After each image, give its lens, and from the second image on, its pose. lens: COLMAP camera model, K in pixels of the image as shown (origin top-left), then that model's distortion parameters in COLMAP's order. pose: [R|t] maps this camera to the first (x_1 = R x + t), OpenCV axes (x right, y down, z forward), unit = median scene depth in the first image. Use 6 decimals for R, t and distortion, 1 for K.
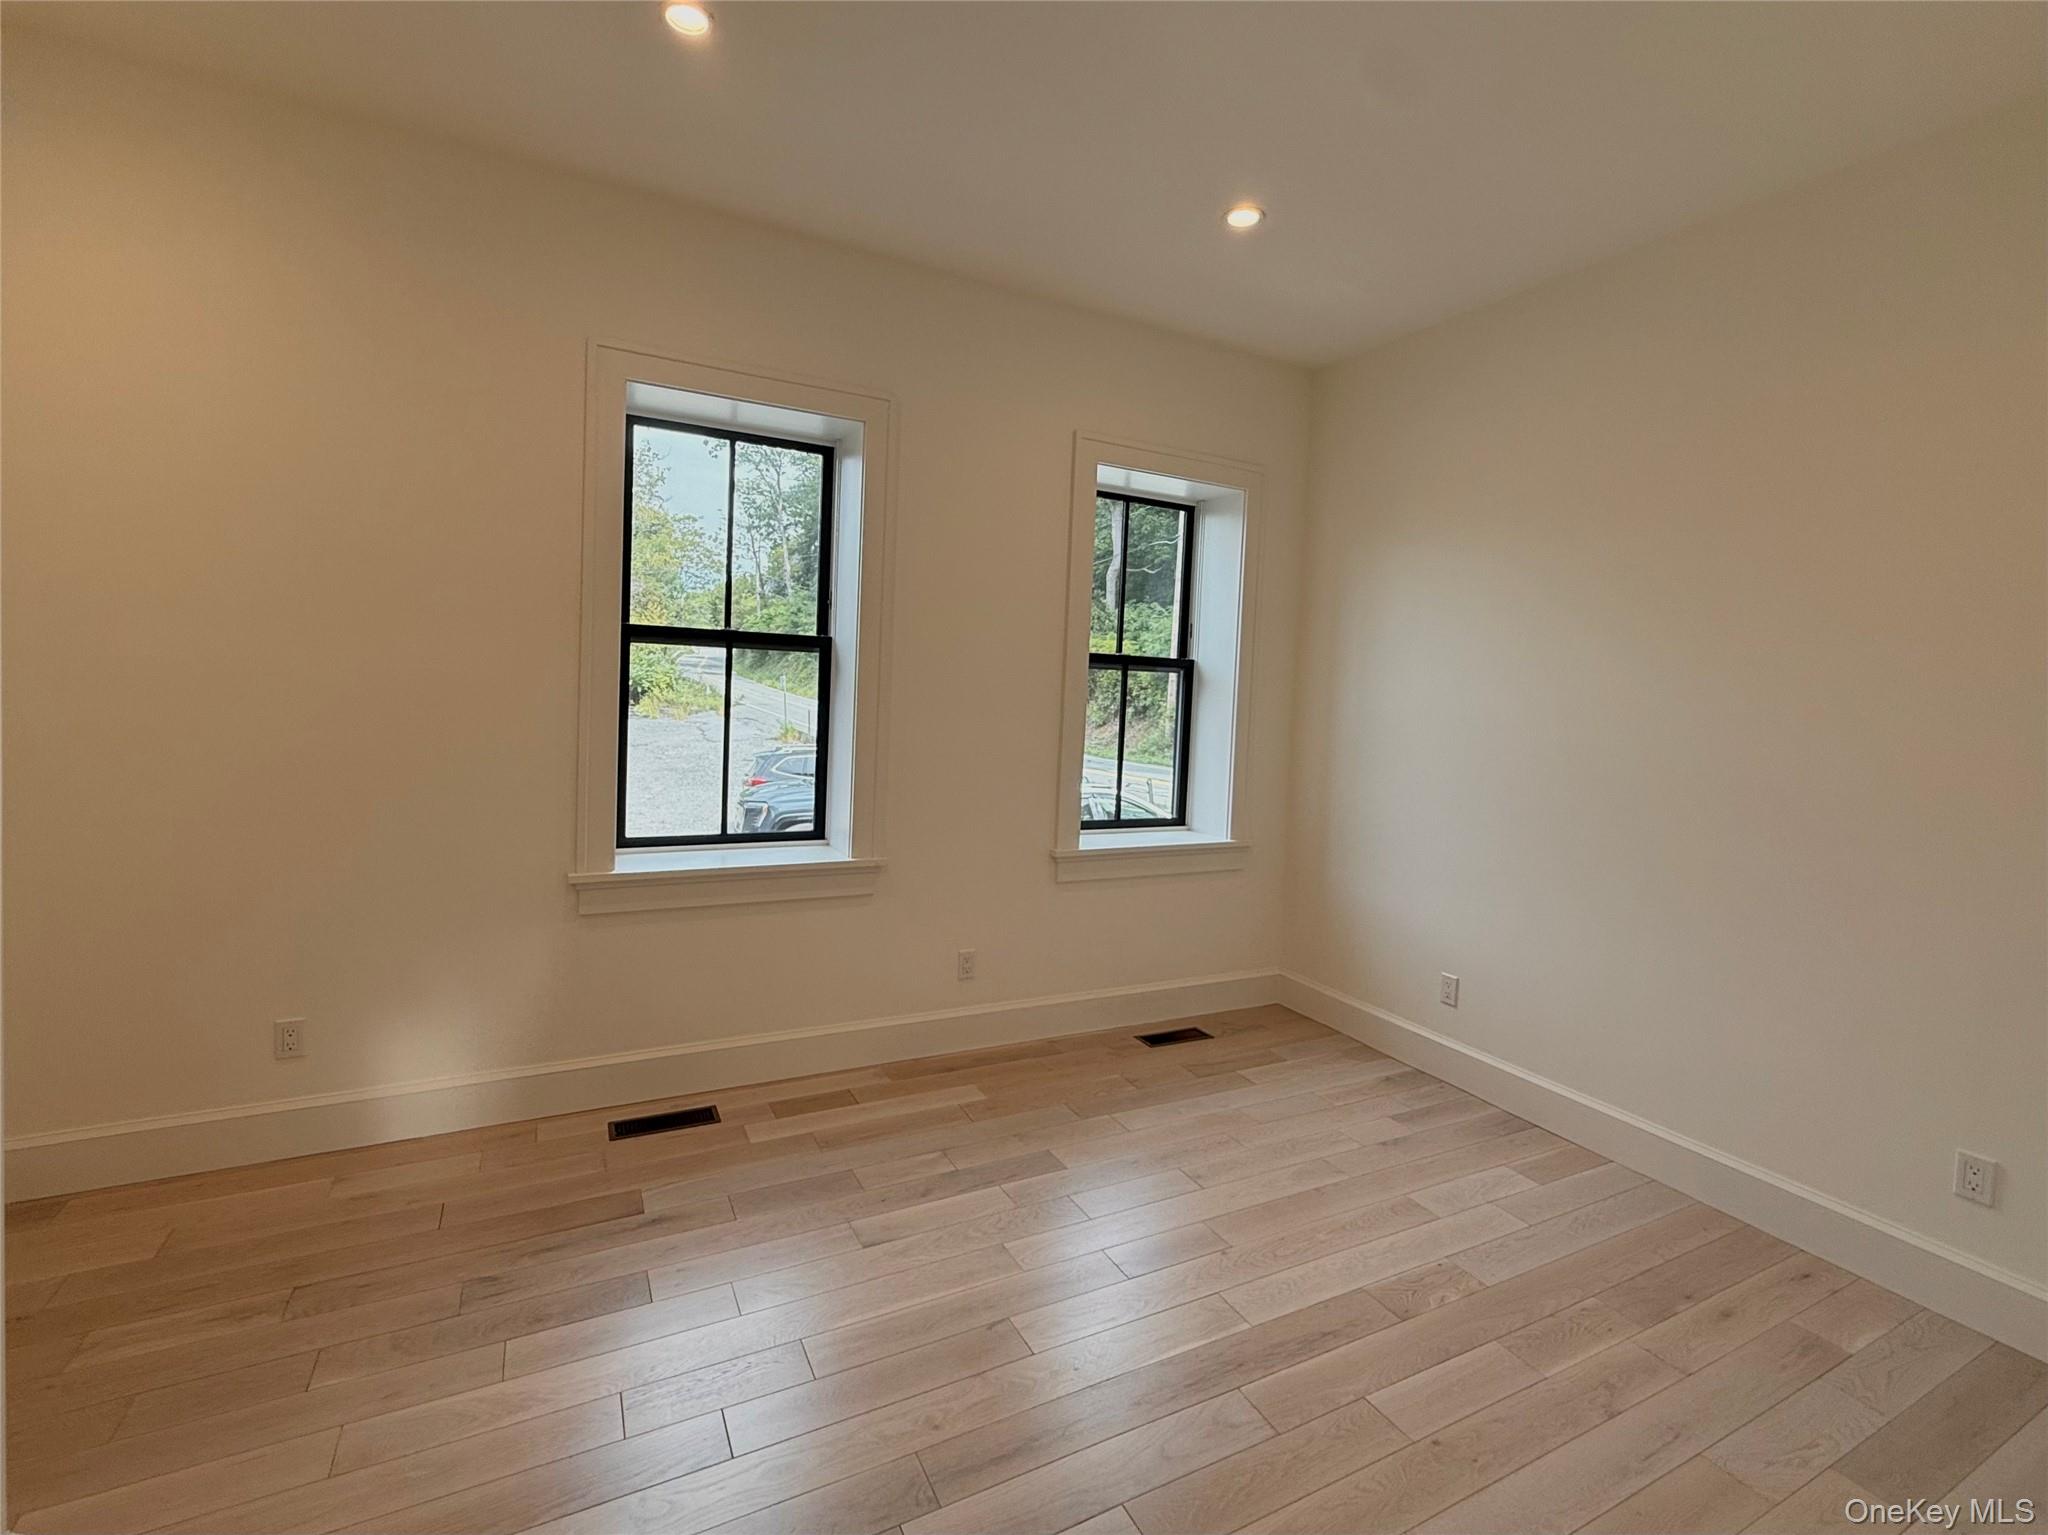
lens RADIAL K [[856.5, 0, 1024.9], [0, 856.5, 740.4], [0, 0, 1]] dist [0.001229, 0.000270]
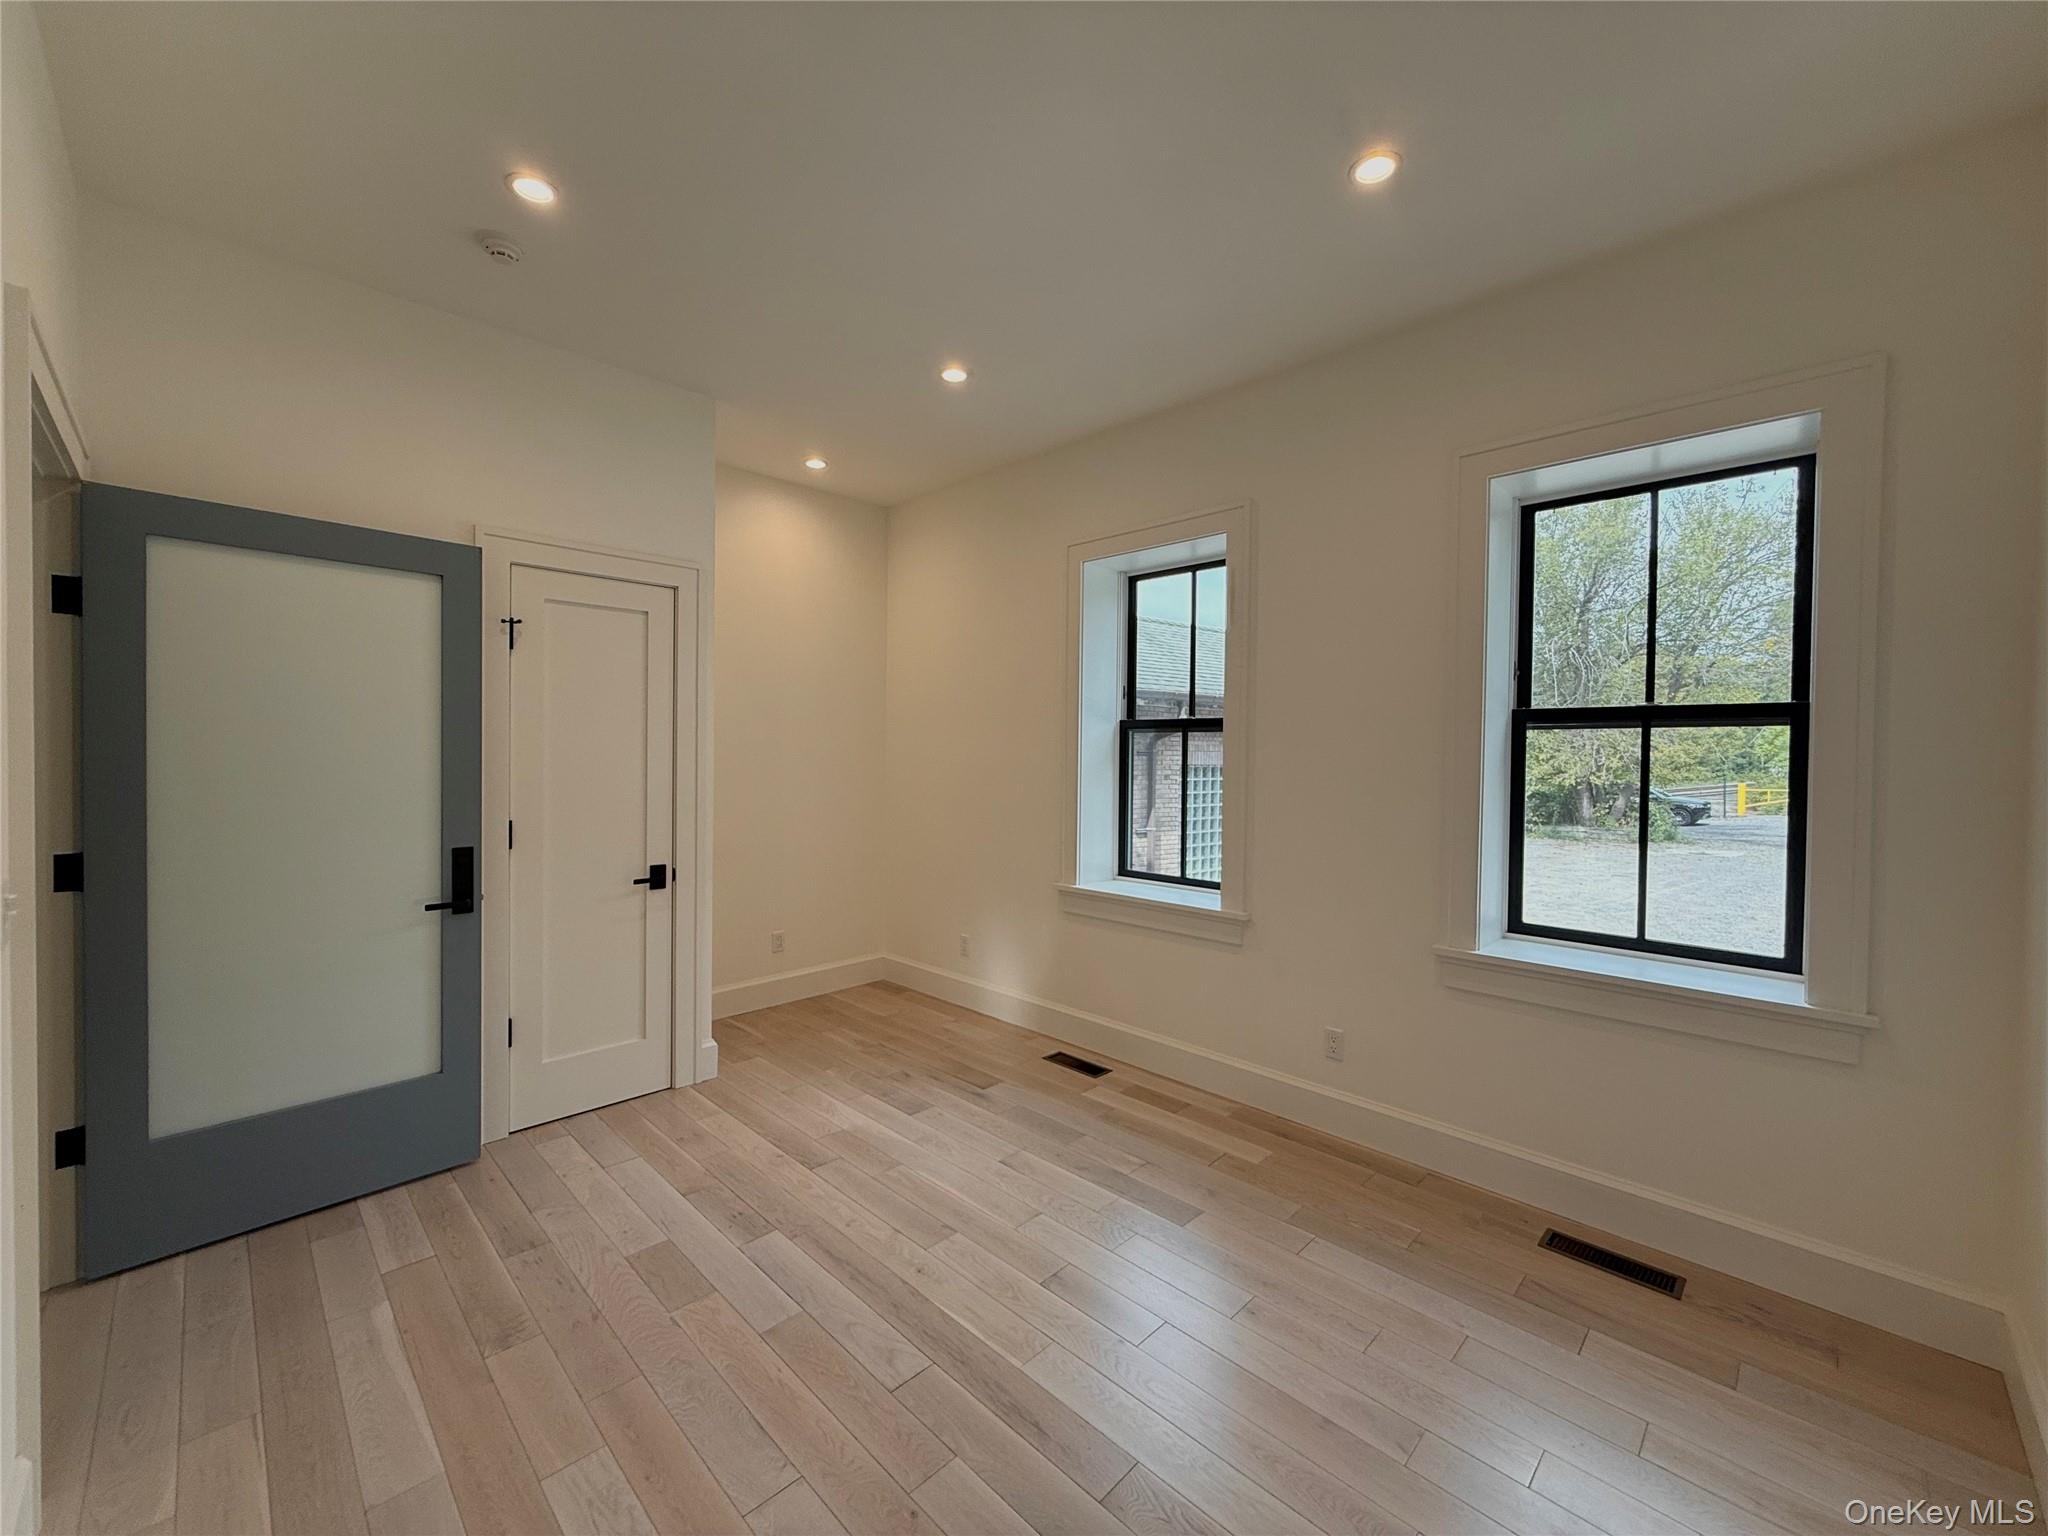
lens RADIAL K [[819.2, 0, 1024.0], [0, 819.2, 768.0], [0, 0, 1]] dist [-0.000993, -0.000213]
pose [[0.331500, -0.022567, -0.943185, 0.763309], [-0.059156, 0.997250, -0.044652, 0.033577], [0.941599, 0.070597, 0.329253, 0.432421]]
